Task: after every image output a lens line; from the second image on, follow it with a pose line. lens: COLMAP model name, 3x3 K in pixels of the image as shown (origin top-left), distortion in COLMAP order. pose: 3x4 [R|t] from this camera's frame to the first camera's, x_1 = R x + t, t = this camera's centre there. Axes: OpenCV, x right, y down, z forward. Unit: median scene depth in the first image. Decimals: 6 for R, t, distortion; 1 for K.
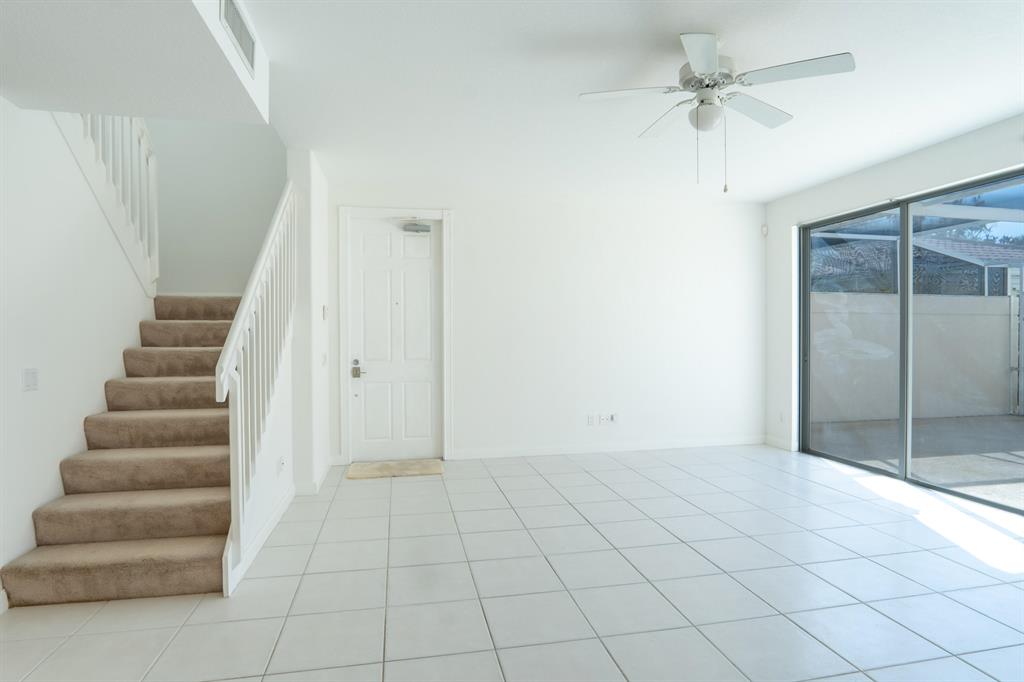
lens RADIAL K [[540.5, 0, 501.4], [0, 540.5, 340.2], [0, 0, 1]] dist [-0.033810, 0.000202]
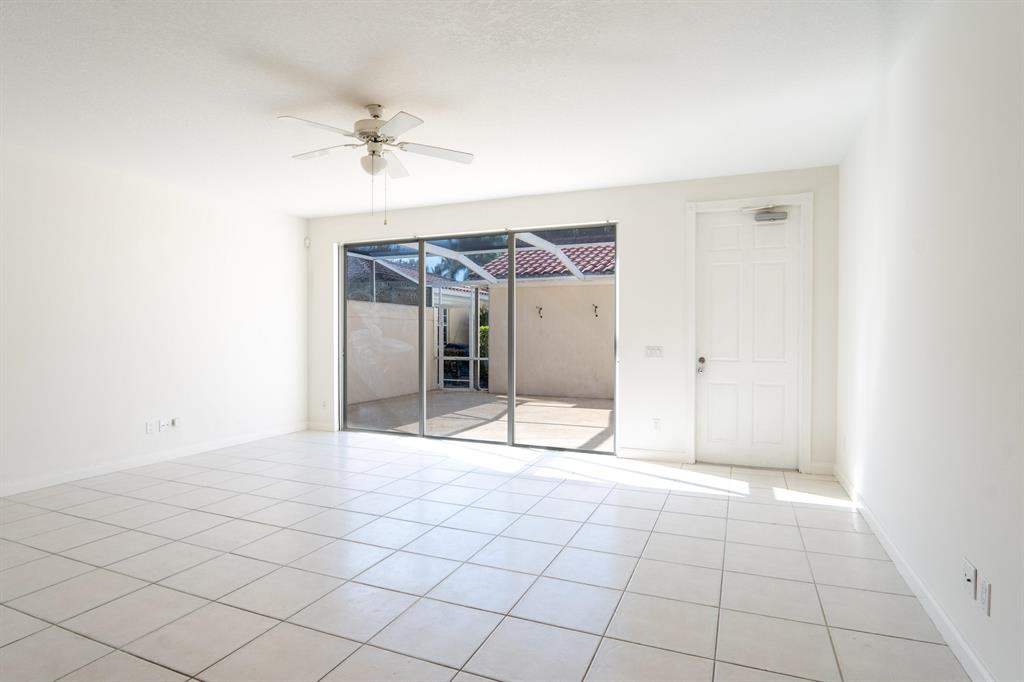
lens RADIAL K [[540.5, 0, 501.4], [0, 540.5, 340.2], [0, 0, 1]] dist [-0.033810, 0.000202]
pose [[0.569685, -0.008662, 0.821818, -0.242529], [0.008925, 0.999951, 0.004353, 0.001916], [-0.821815, 0.004855, 0.569734, 0.004318]]
